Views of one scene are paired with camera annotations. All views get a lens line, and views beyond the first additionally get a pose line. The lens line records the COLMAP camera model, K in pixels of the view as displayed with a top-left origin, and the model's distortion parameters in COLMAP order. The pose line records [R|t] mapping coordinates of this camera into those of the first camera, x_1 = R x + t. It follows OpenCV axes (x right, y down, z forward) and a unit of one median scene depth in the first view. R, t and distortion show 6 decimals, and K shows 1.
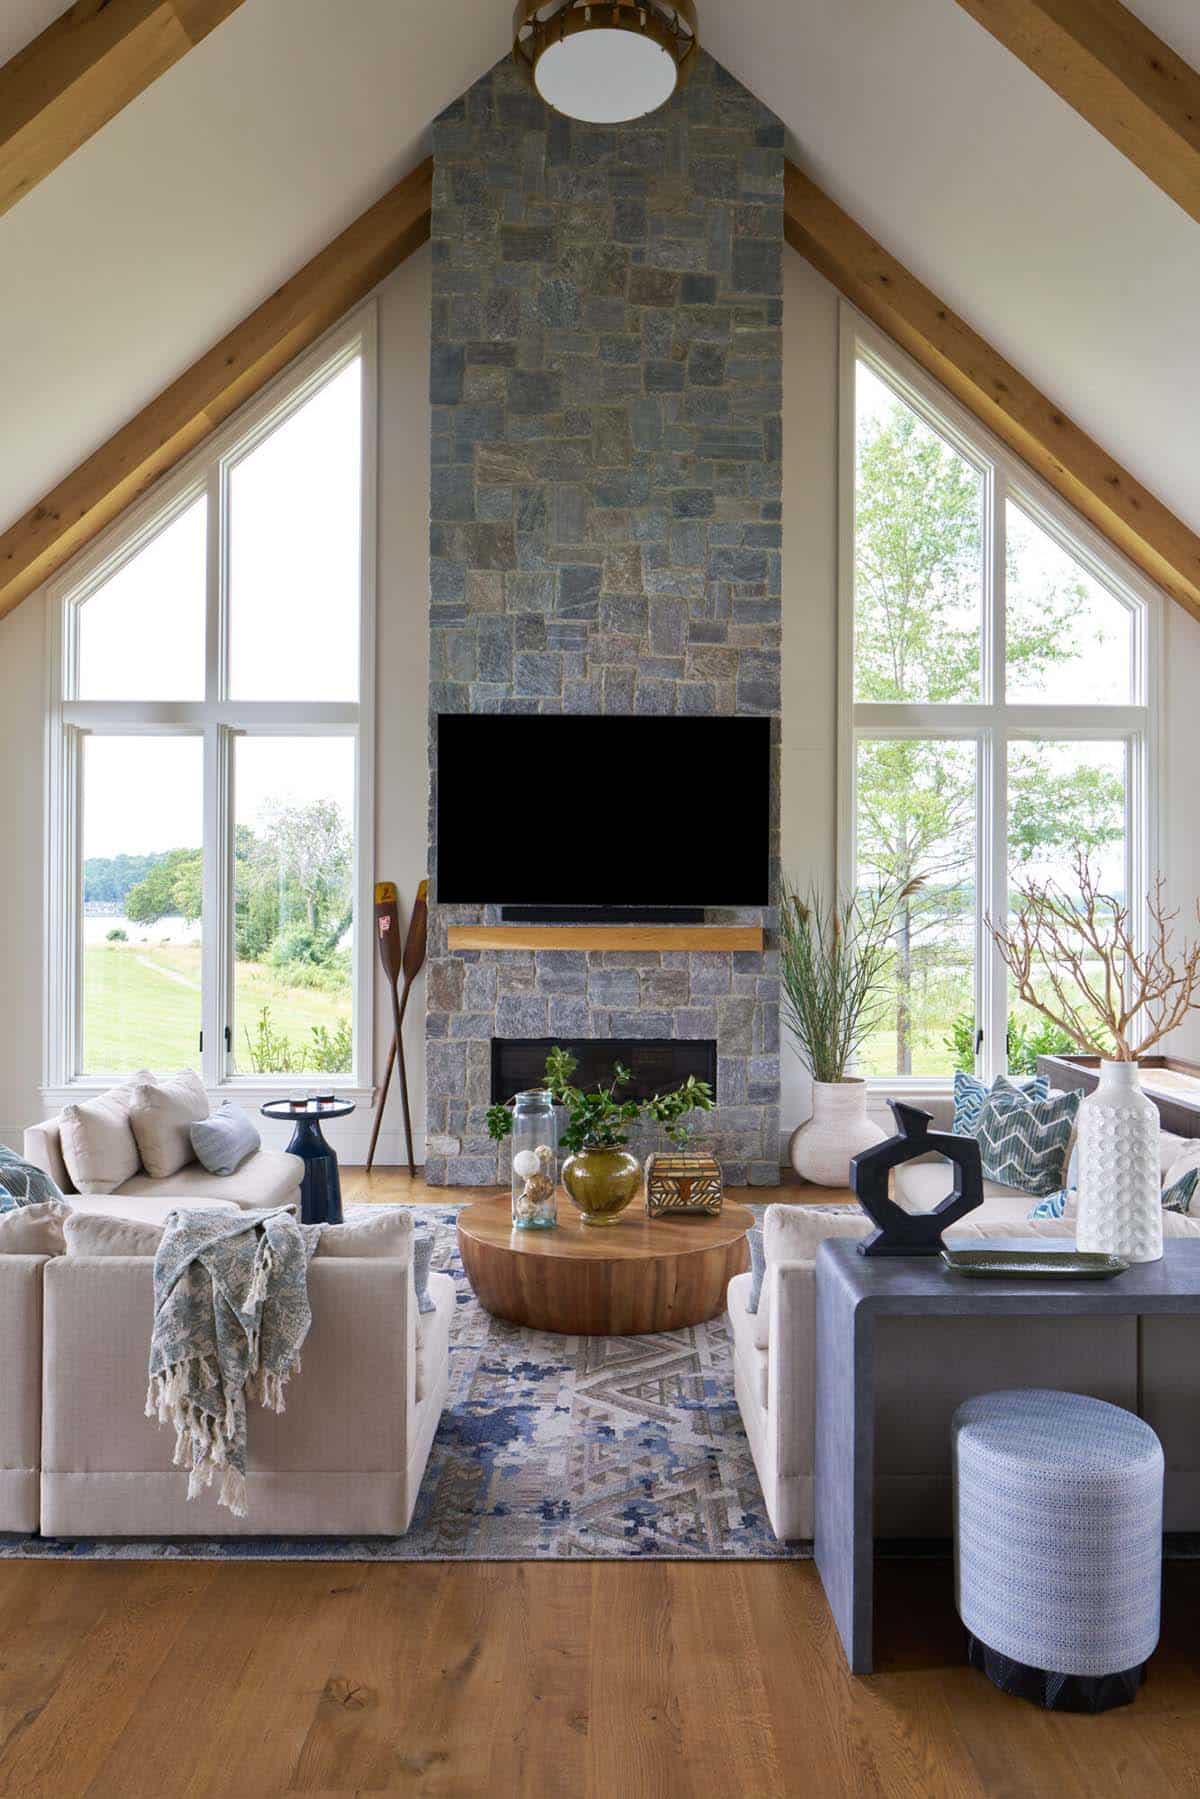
lens RADIAL K [[1207.4, 0, 600.0], [0, 1207.4, 899.5], [0, 0, 1]] dist [-0.000662, -0.001557]
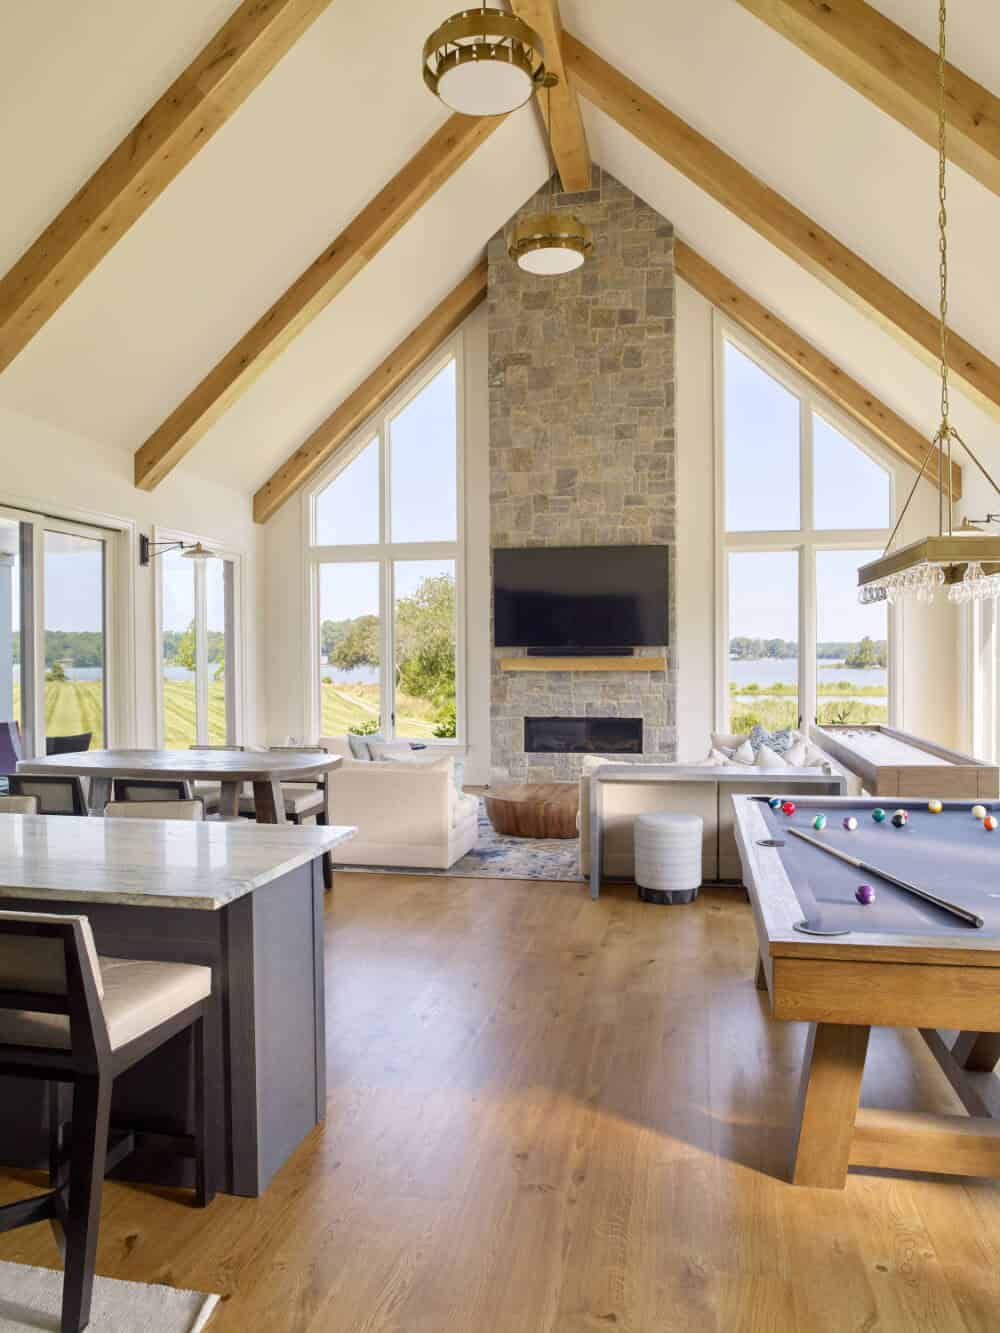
lens RADIAL K [[983.7, 0, 500.0], [0, 983.7, 666.5], [0, 0, 1]] dist [-0.000614, -0.000291]
pose [[0.979640, -0.007298, -0.200631, 0.189150], [0.010401, 0.999842, 0.014417, 0.012619], [0.200494, -0.016210, 0.979561, -0.541013]]
